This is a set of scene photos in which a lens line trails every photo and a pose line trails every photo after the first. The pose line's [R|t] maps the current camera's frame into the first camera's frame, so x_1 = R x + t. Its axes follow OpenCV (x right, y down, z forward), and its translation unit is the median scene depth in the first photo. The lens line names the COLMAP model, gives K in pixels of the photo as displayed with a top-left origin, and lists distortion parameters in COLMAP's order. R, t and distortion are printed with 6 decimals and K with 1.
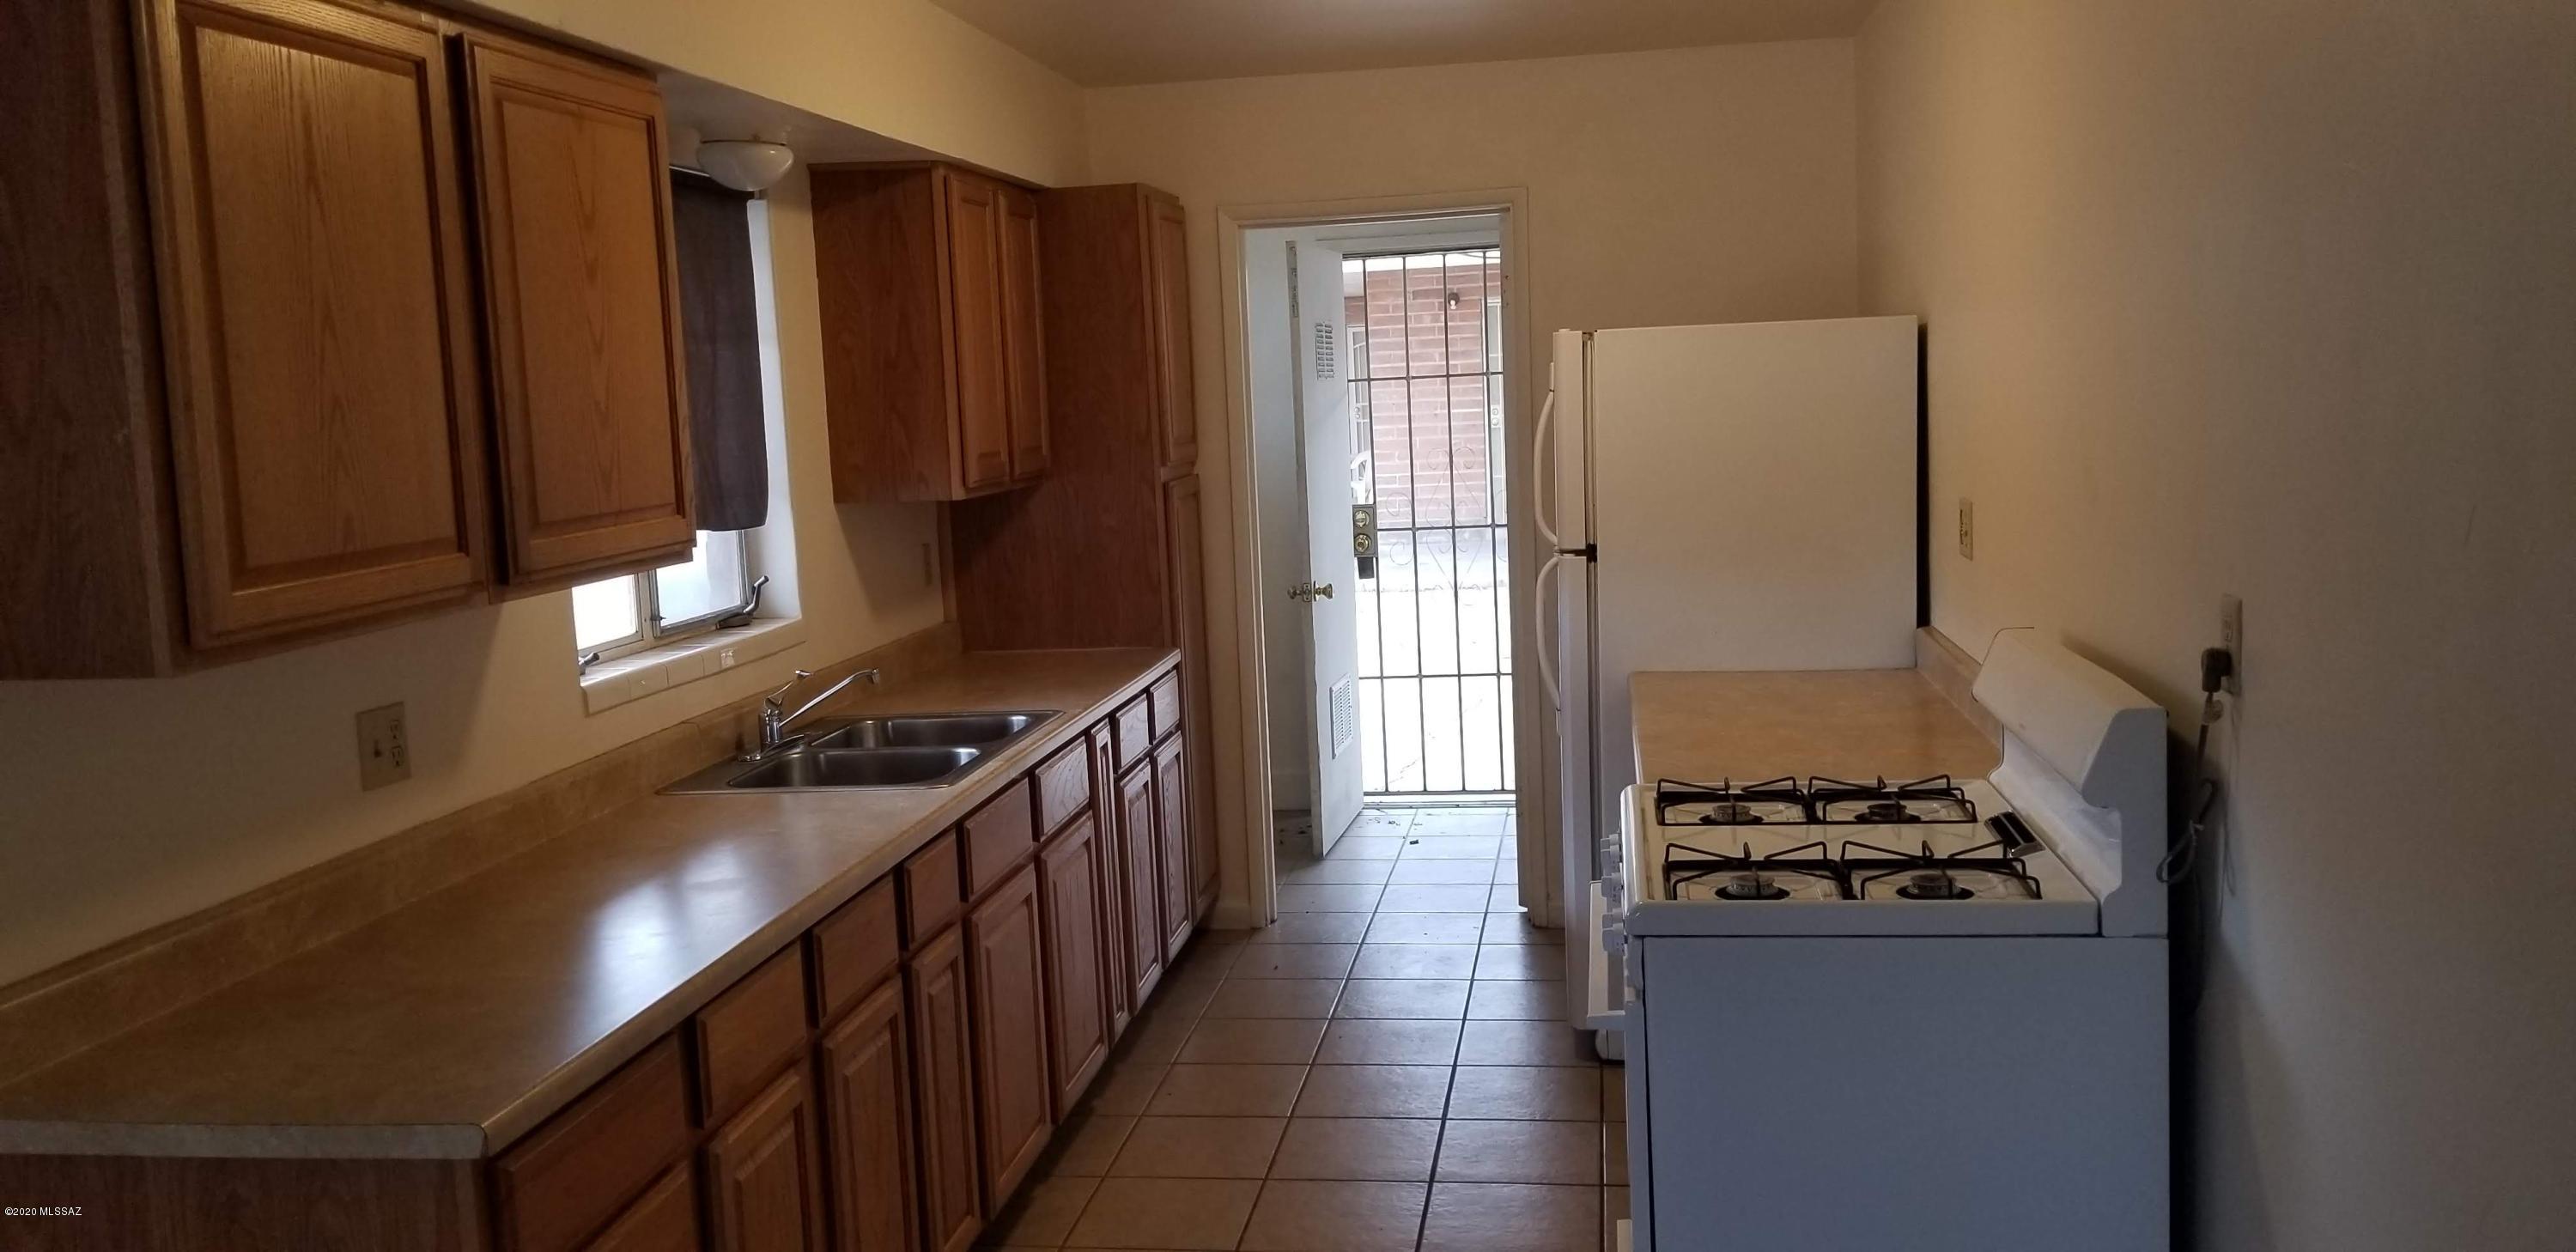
lens RADIAL K [[2001.1, 0, 1288.0], [0, 2001.1, 626.0], [0, 0, 1]] dist [0.001877, -0.012396]
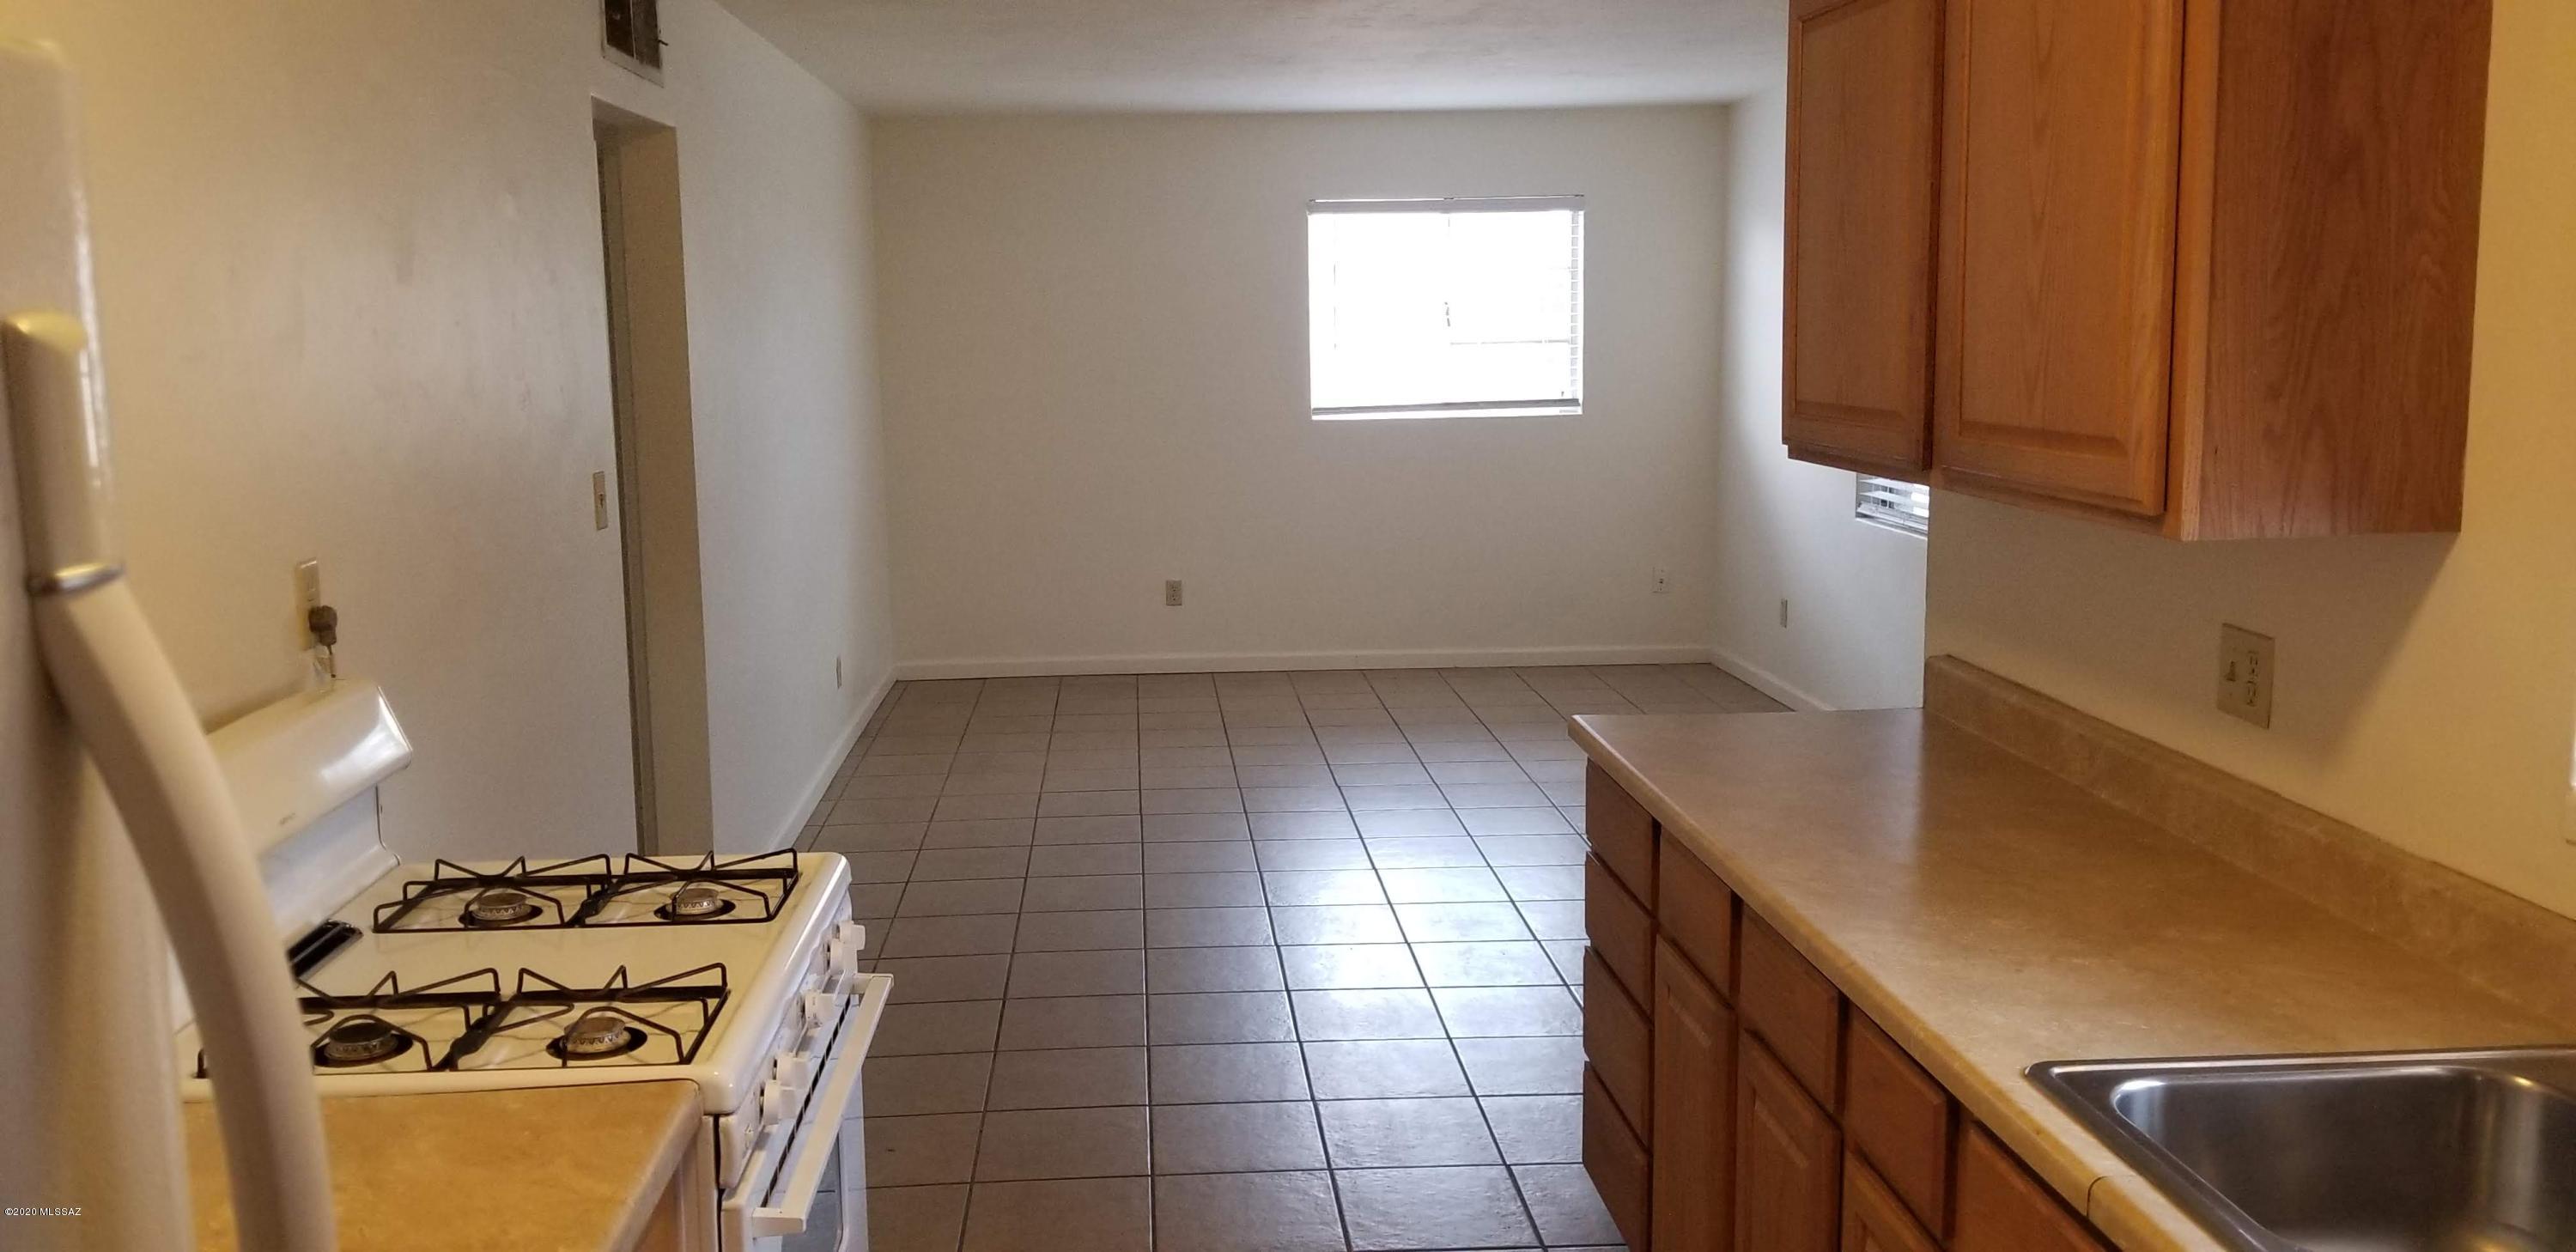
lens RADIAL K [[2001.1, 0, 1288.0], [0, 2001.1, 626.0], [0, 0, 1]] dist [0.001877, -0.012396]
pose [[-0.983824, 0.083928, -0.158262, 0.102028], [0.040711, 0.965093, 0.258726, -0.217213], [0.174452, 0.248097, -0.952898, 1.874216]]
